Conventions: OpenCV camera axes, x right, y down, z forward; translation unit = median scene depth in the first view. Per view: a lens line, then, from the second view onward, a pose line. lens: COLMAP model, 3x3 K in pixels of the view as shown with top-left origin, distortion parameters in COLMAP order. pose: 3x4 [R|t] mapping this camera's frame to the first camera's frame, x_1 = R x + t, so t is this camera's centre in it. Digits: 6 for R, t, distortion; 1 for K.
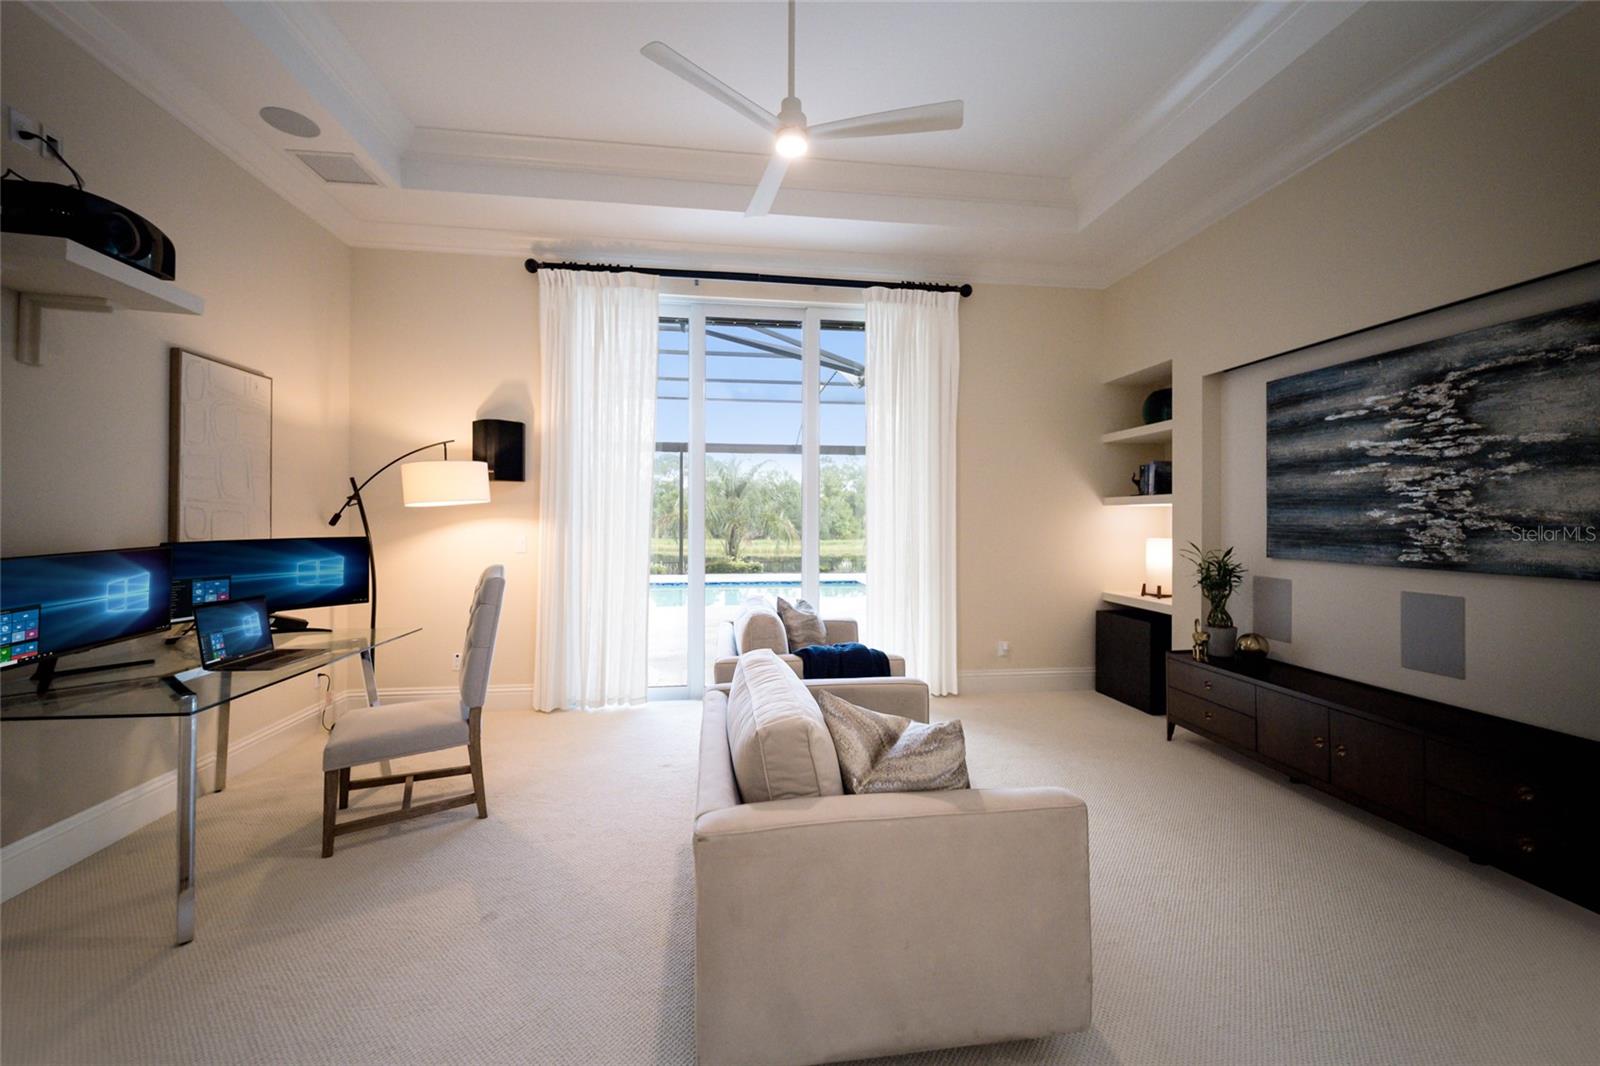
lens RADIAL K [[644.9, 0, 817.7], [0, 644.9, 510.8], [0, 0, 1]] dist [0.001391, 0.000312]
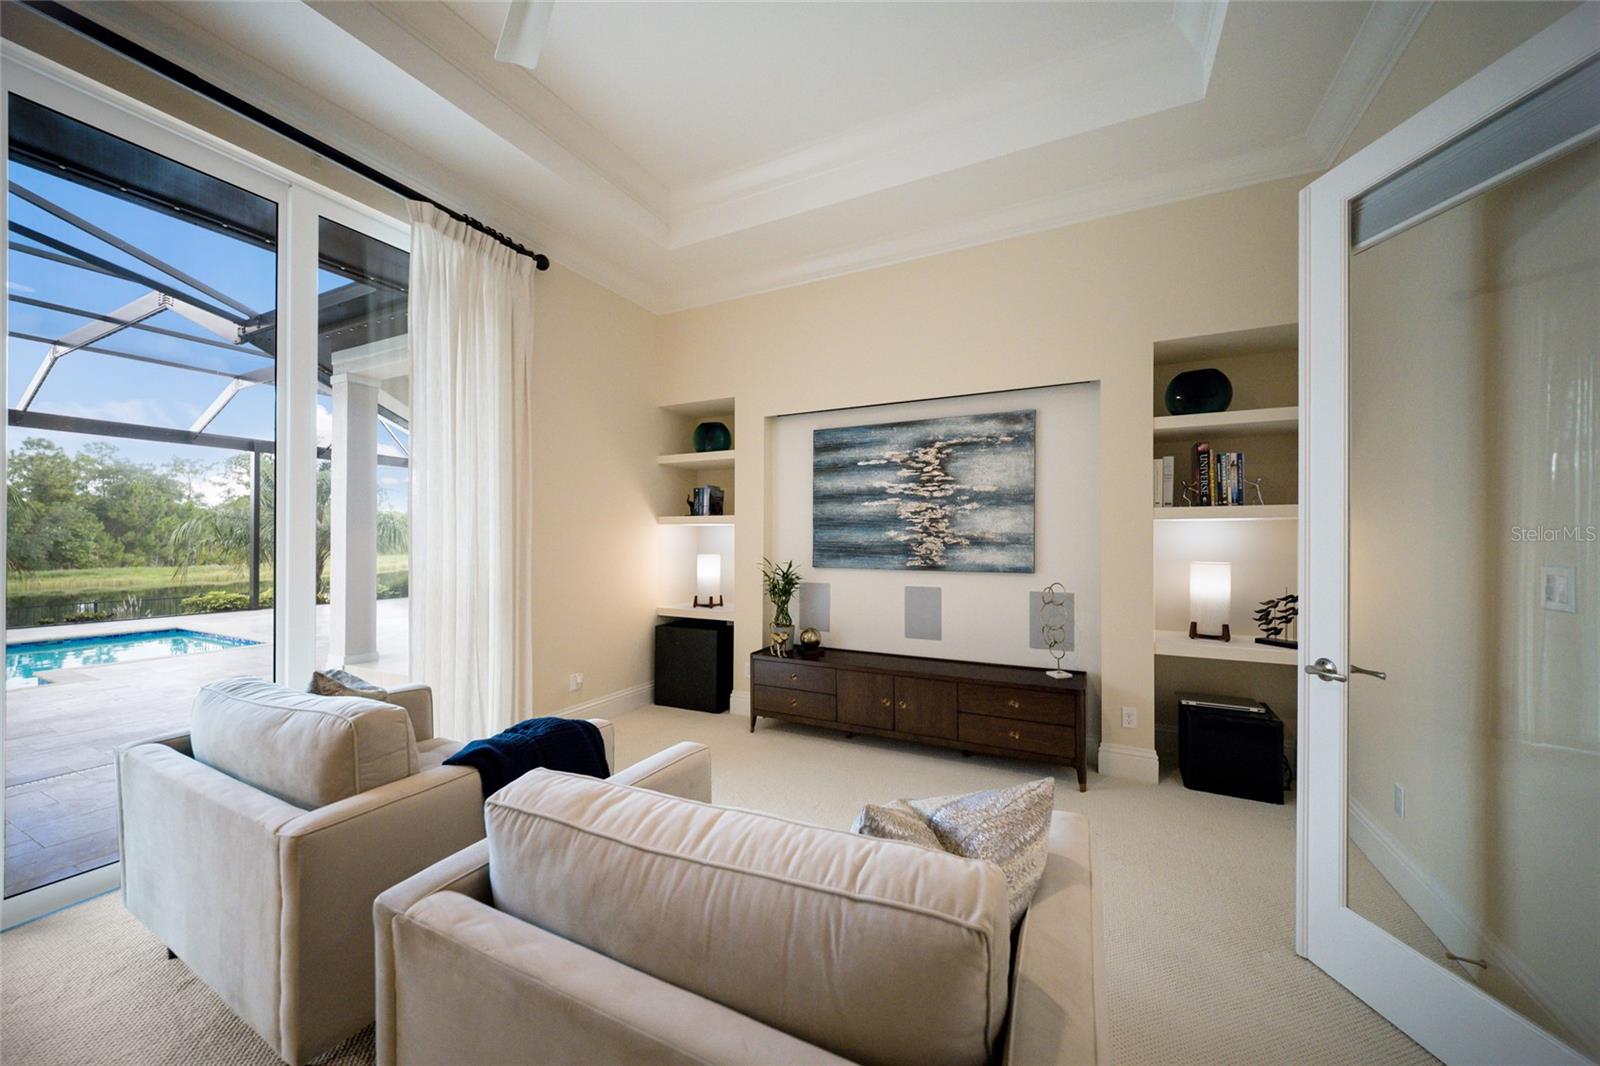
lens RADIAL K [[566.0, 0, 829.7], [0, 566.0, 538.1], [0, 0, 1]] dist [0.015974, -0.005848]
pose [[0.557526, -0.000418, 0.830159, -0.254463], [-0.011082, 0.999907, 0.007946, 0.006189], [-0.830085, -0.013630, 0.557470, 0.408219]]
